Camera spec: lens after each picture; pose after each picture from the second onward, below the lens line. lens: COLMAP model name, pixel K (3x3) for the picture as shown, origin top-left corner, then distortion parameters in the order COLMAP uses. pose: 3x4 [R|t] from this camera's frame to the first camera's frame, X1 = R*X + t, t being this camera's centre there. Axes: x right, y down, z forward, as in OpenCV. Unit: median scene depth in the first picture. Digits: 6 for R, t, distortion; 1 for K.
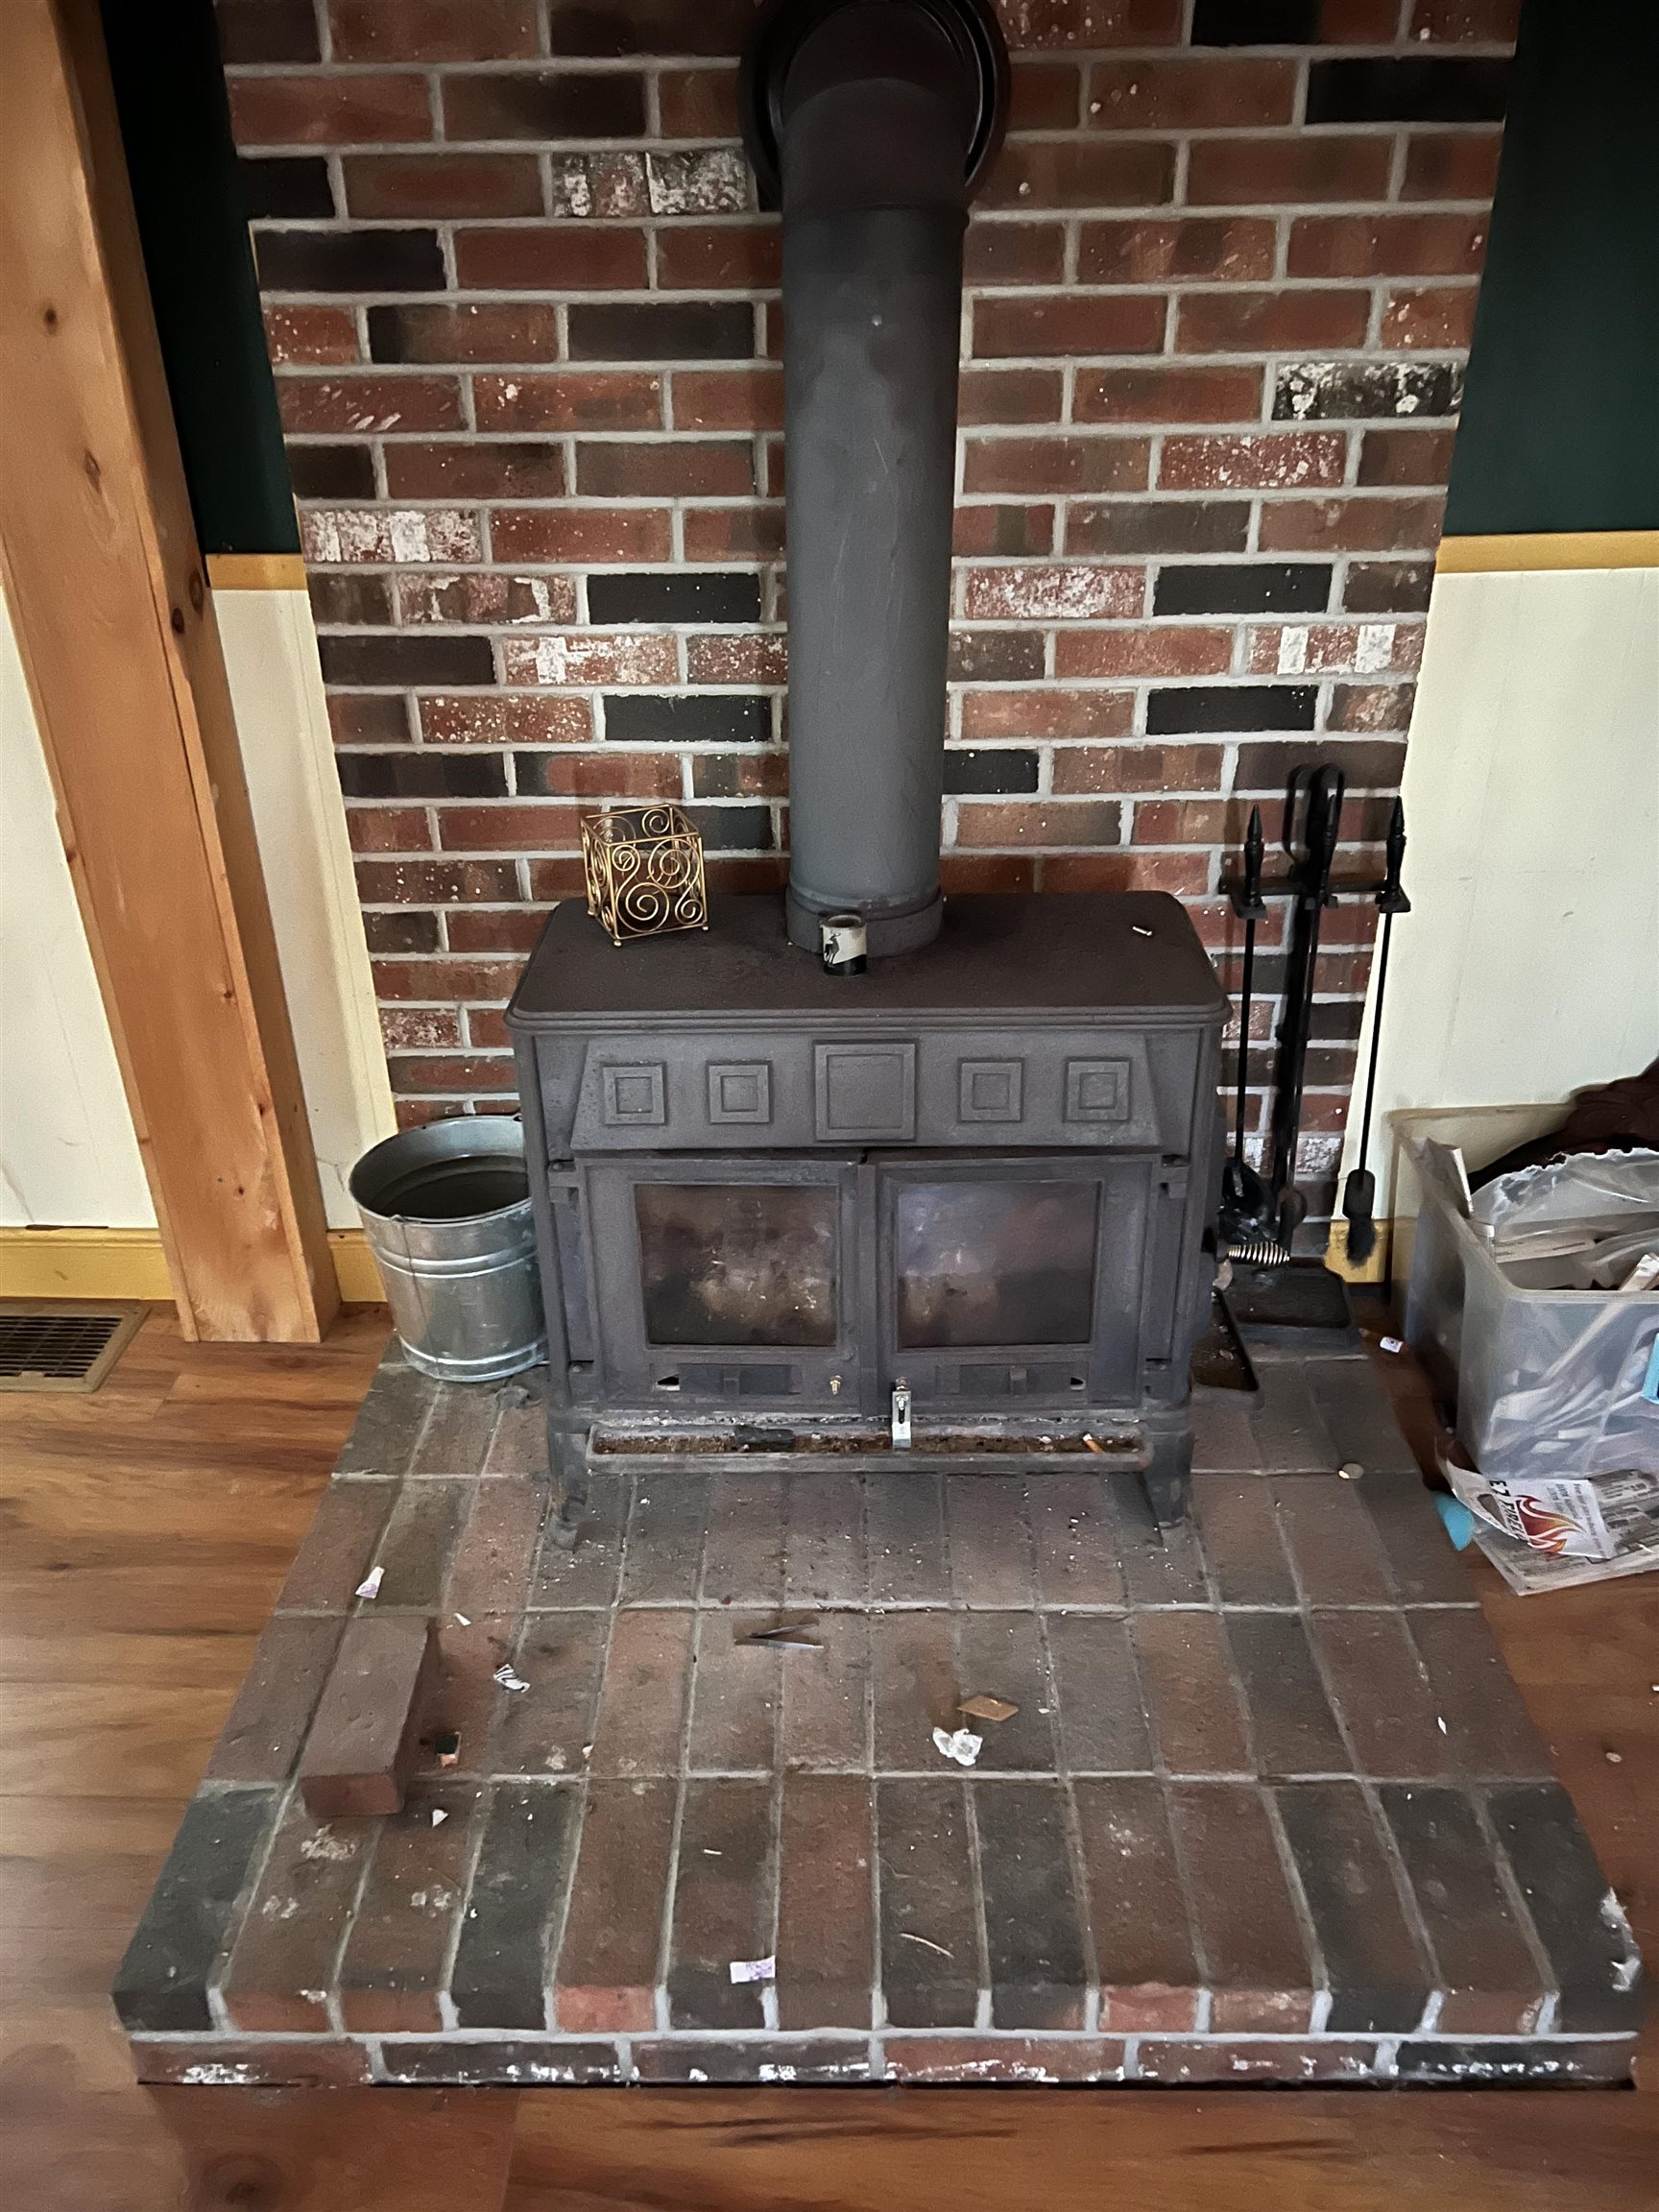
lens RADIAL K [[1659.5, 0, 838.3], [0, 1659.5, 1099.7], [0, 0, 1]] dist [0.039053, -0.009724]
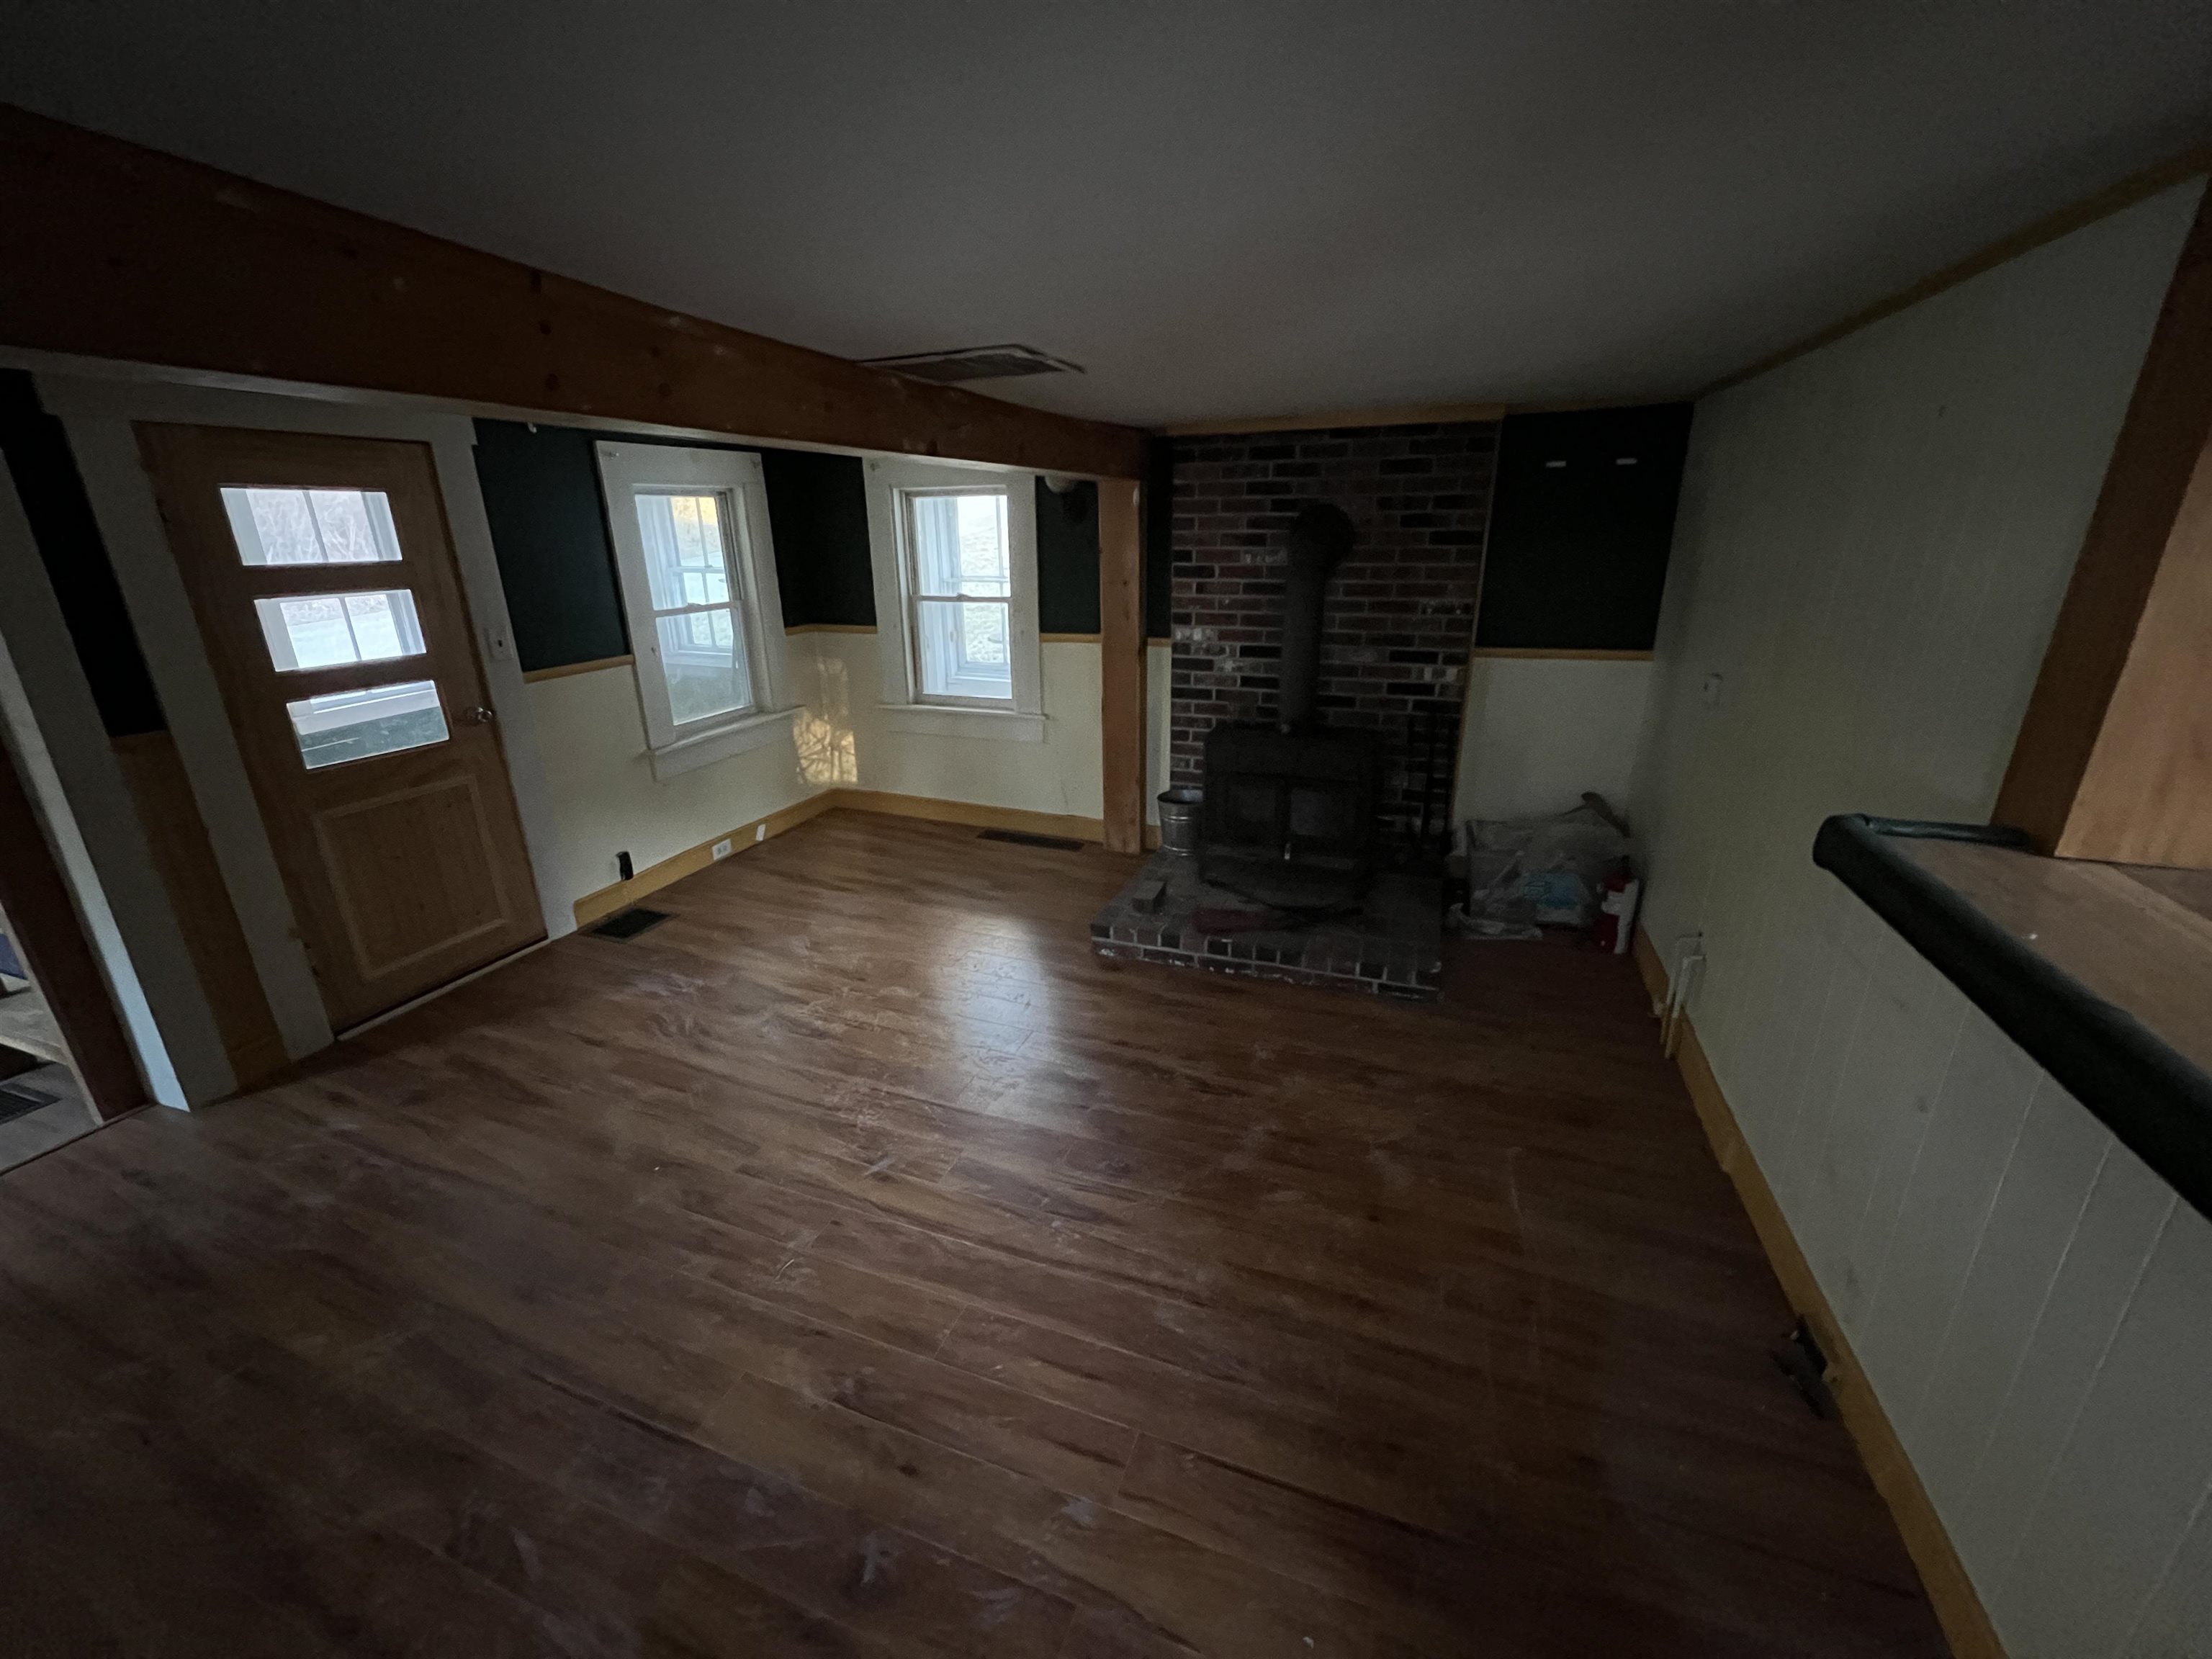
lens RADIAL K [[887.1, 0, 1098.4], [0, 887.1, 834.0], [0, 0, 1]] dist [-0.000990, -0.000079]
pose [[0.940014, 0.113326, -0.321763, 0.259220], [-0.159944, 0.979524, -0.122274, 0.430656], [0.301318, 0.166404, 0.938892, -0.993724]]
